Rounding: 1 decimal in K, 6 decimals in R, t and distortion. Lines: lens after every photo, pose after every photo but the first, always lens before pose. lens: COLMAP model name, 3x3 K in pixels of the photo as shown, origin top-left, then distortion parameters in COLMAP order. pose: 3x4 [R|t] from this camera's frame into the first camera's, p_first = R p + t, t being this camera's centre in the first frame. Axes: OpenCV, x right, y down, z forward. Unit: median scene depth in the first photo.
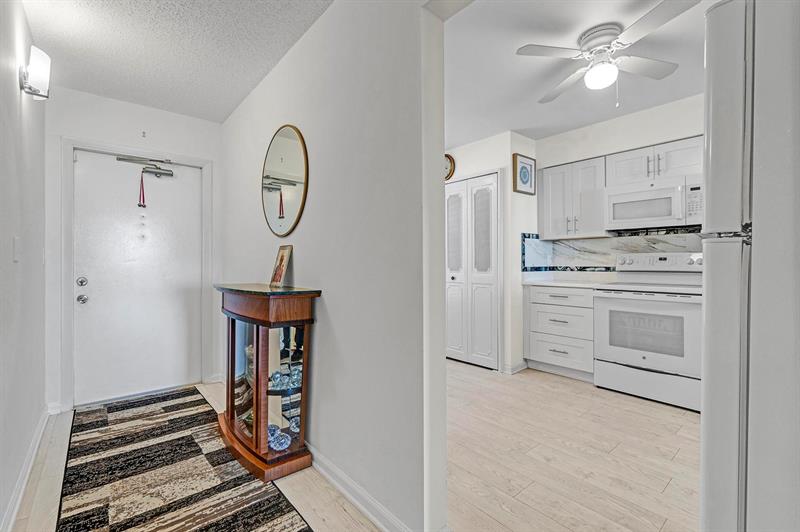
lens RADIAL K [[353.0, 0, 397.3], [0, 353.0, 263.6], [0, 0, 1]] dist [-0.000258, -0.000263]
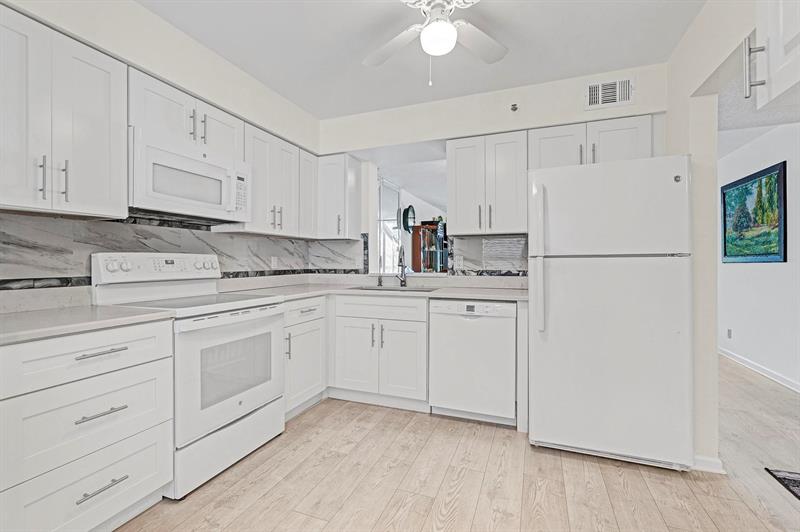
lens RADIAL K [[353.0, 0, 397.3], [0, 353.0, 265.7], [0, 0, 1]] dist [-0.000258, -0.000263]
pose [[-0.456602, -0.006788, 0.889645, -0.062107], [0.002884, 0.999954, 0.009110, -0.011470], [-0.889667, 0.006726, -0.456561, 0.922843]]
